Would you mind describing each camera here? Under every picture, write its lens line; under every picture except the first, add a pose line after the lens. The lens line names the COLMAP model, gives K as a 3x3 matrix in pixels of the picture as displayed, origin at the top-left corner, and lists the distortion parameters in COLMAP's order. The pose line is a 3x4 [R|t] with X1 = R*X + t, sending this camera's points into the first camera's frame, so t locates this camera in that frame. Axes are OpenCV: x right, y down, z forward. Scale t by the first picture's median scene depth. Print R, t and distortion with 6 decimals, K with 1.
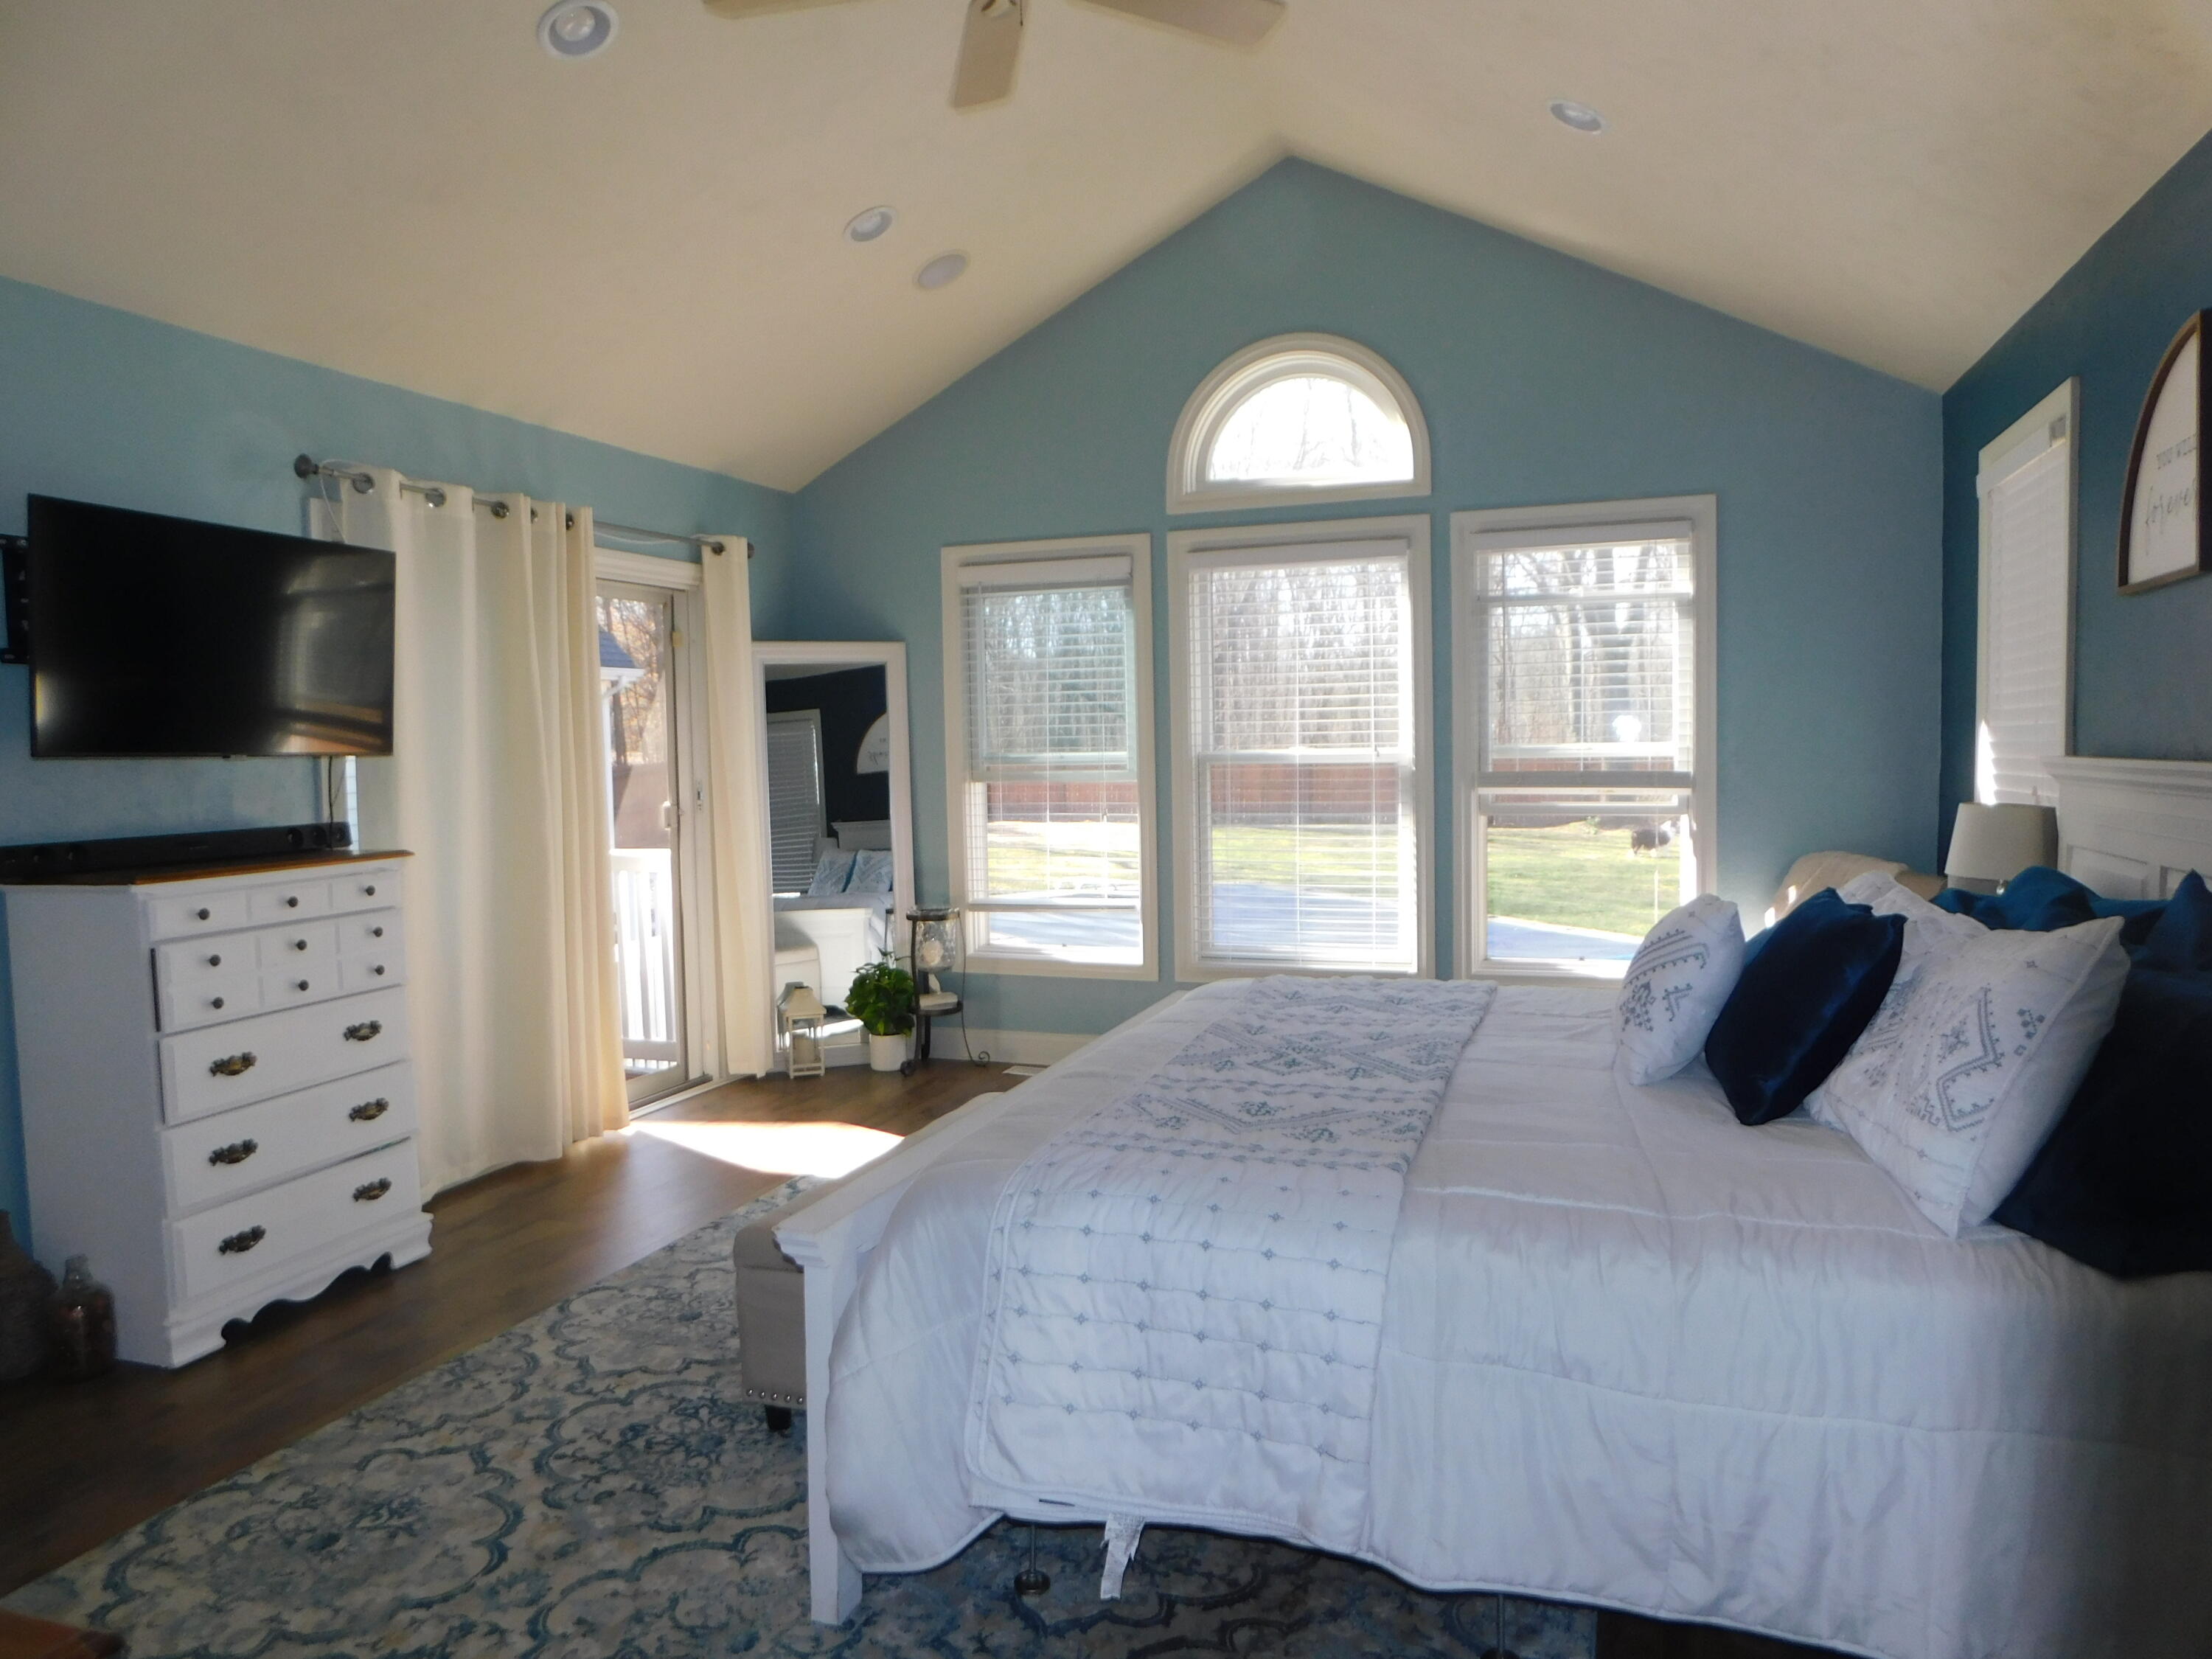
lens RADIAL K [[1446.6, 0, 1104.0], [0, 1446.6, 831.9], [0, 0, 1]] dist [-0.052671, 0.004819]
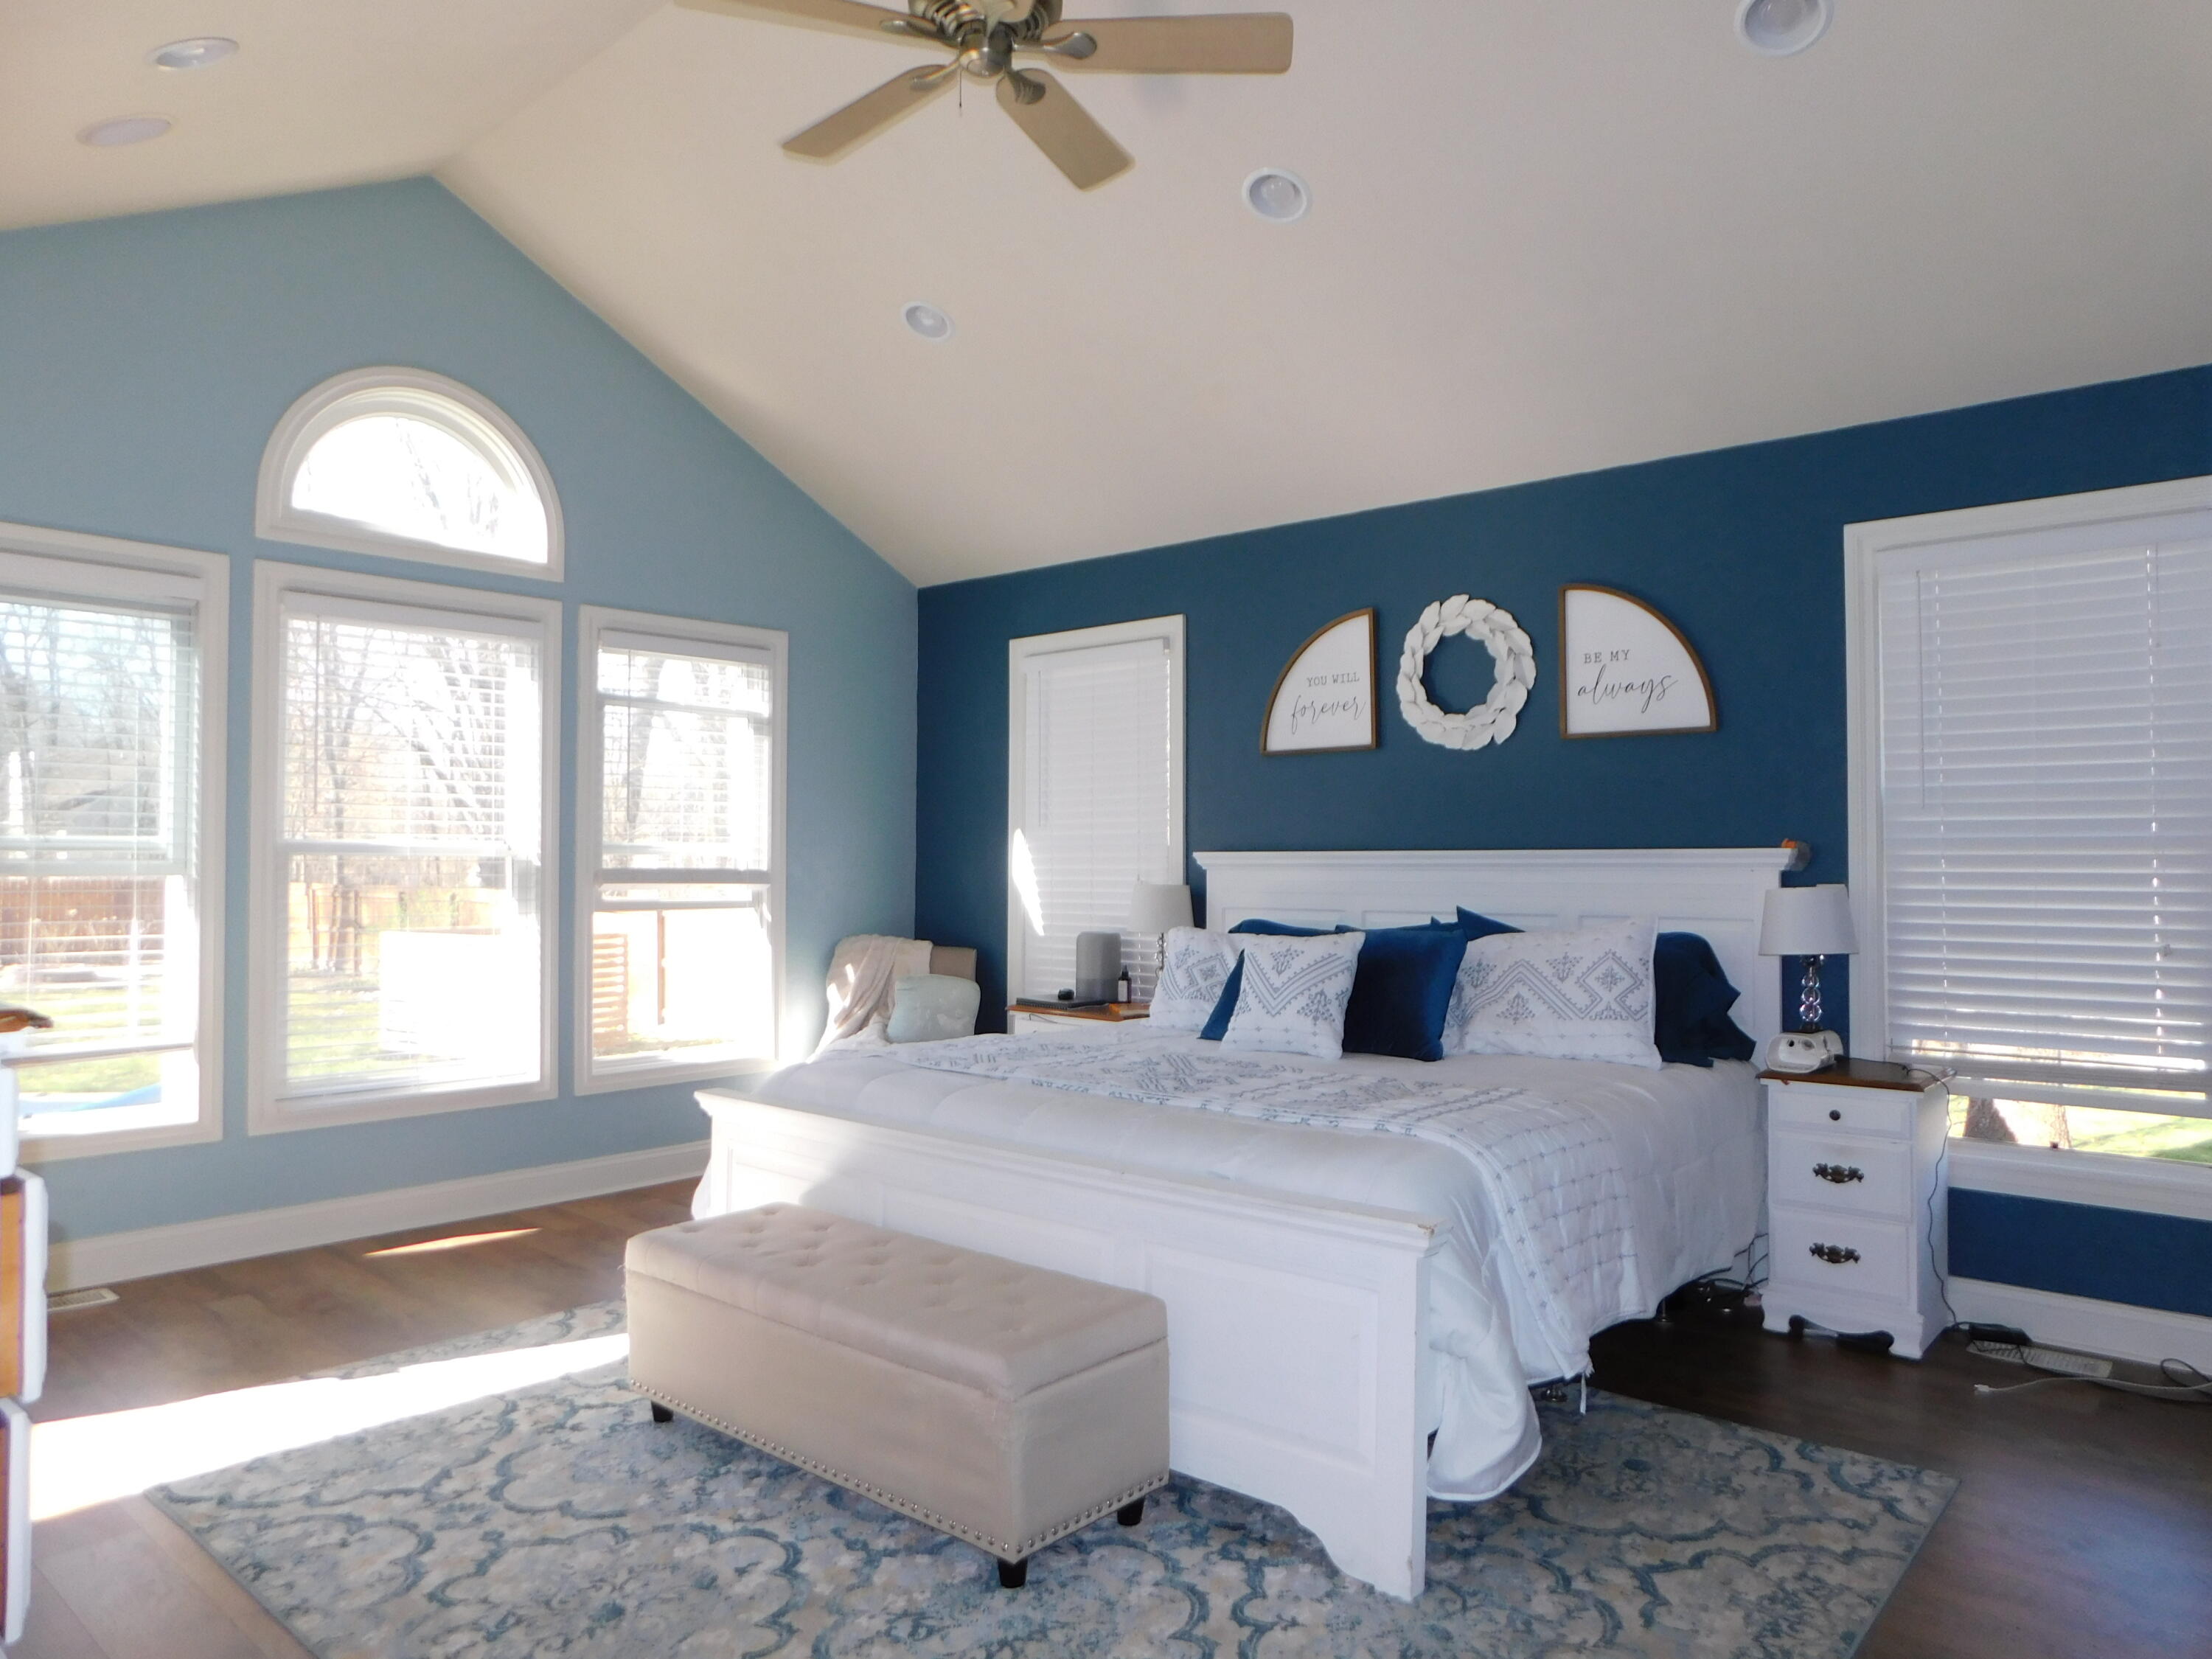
lens RADIAL K [[1446.6, 0, 1103.8], [0, 1446.6, 834.1], [0, 0, 1]] dist [-0.052671, 0.004819]
pose [[0.361198, 0.038005, 0.931714, -0.542899], [0.049816, 0.996956, -0.059978, 0.011961], [-0.931158, 0.068078, 0.358205, 0.326192]]
